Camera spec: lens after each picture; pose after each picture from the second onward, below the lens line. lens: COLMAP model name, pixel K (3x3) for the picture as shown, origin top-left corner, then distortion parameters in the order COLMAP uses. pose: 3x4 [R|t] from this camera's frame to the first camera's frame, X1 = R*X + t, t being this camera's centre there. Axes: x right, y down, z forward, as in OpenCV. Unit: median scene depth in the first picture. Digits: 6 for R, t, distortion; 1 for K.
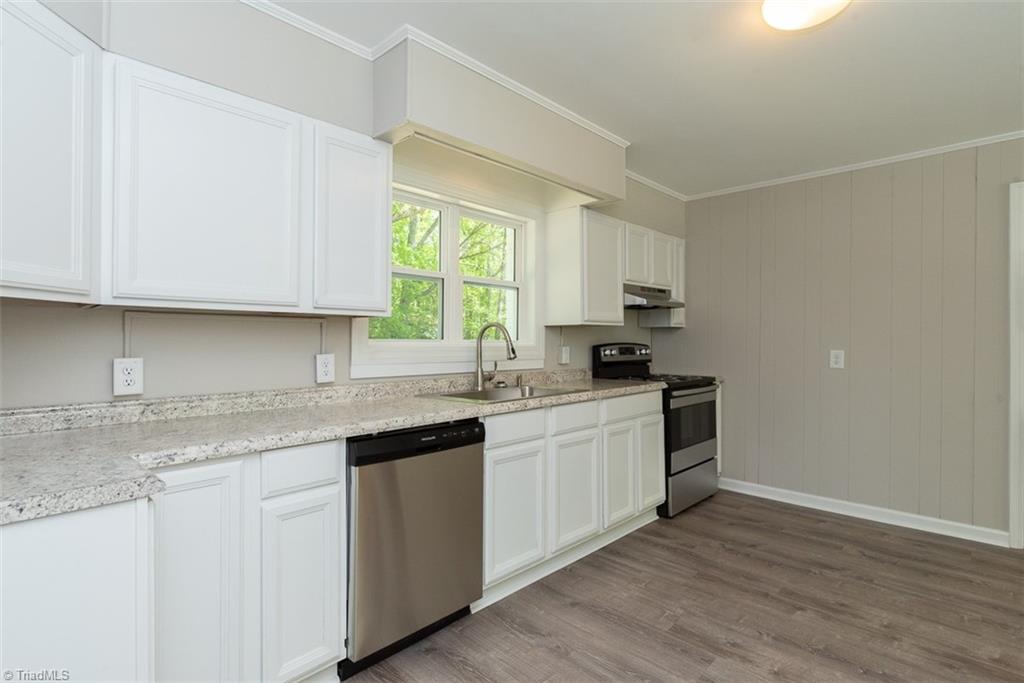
lens RADIAL K [[491.3, 0, 501.4], [0, 491.3, 338.7], [0, 0, 1]] dist [0.002730, 0.000819]
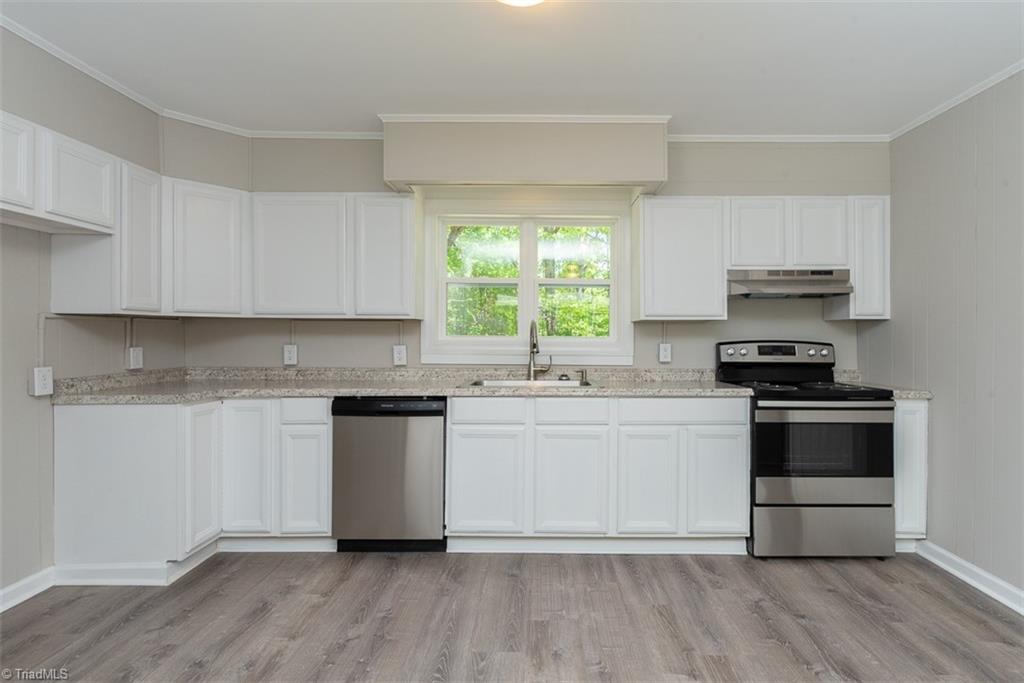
lens RADIAL K [[491.3, 0, 534.1], [0, 491.3, 337.2], [0, 0, 1]] dist [0.002730, 0.000819]
pose [[0.709947, 0.001043, -0.704254, 0.777405], [-0.001093, 0.999999, 0.000379, 0.004661], [0.704254, 0.000500, 0.709948, 0.205437]]
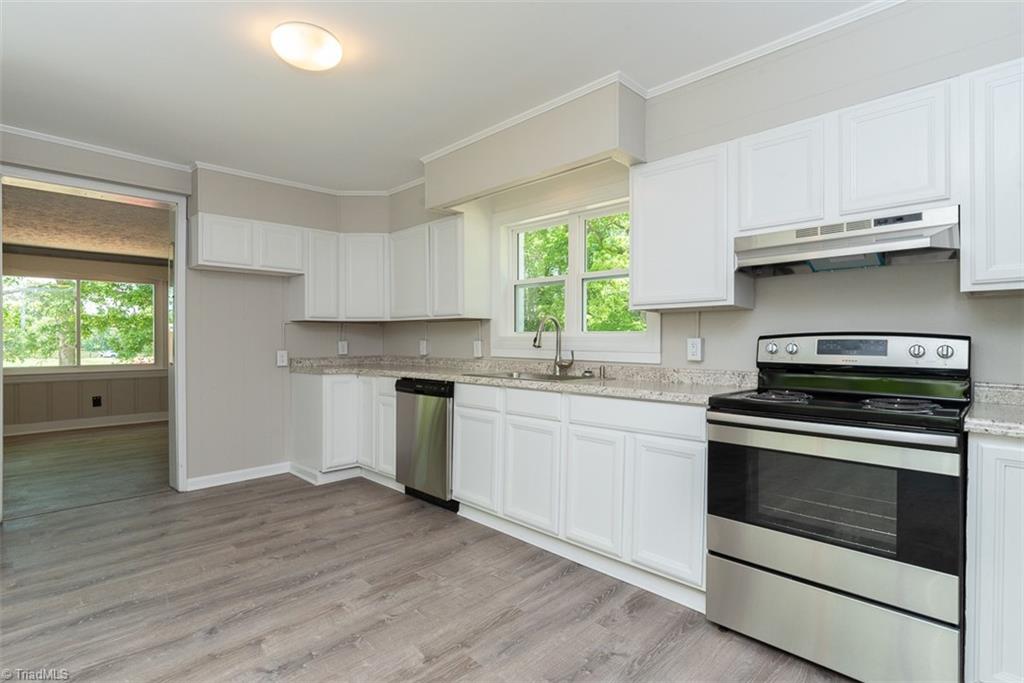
lens RADIAL K [[491.3, 0, 518.8], [0, 491.3, 342.0], [0, 0, 1]] dist [0.002730, 0.000819]
pose [[0.017070, -0.000170, -0.999854, 1.119137], [-0.002066, 0.999998, -0.000205, 0.028758], [0.999852, 0.002069, 0.017070, 0.902518]]
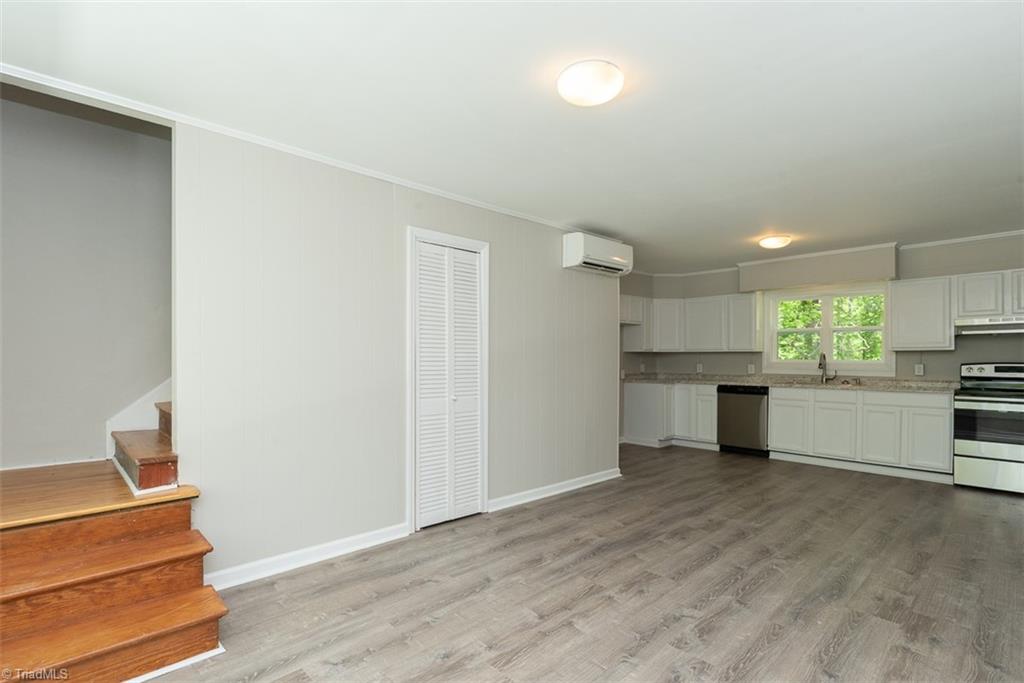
lens RADIAL K [[491.3, 0, 510.0], [0, 491.3, 356.7], [0, 0, 1]] dist [0.002730, 0.000819]
pose [[-0.022851, -0.002663, -0.999735, 2.156997], [0.000672, 0.999996, -0.002679, -0.005879], [0.999739, -0.000733, -0.022849, -0.313707]]
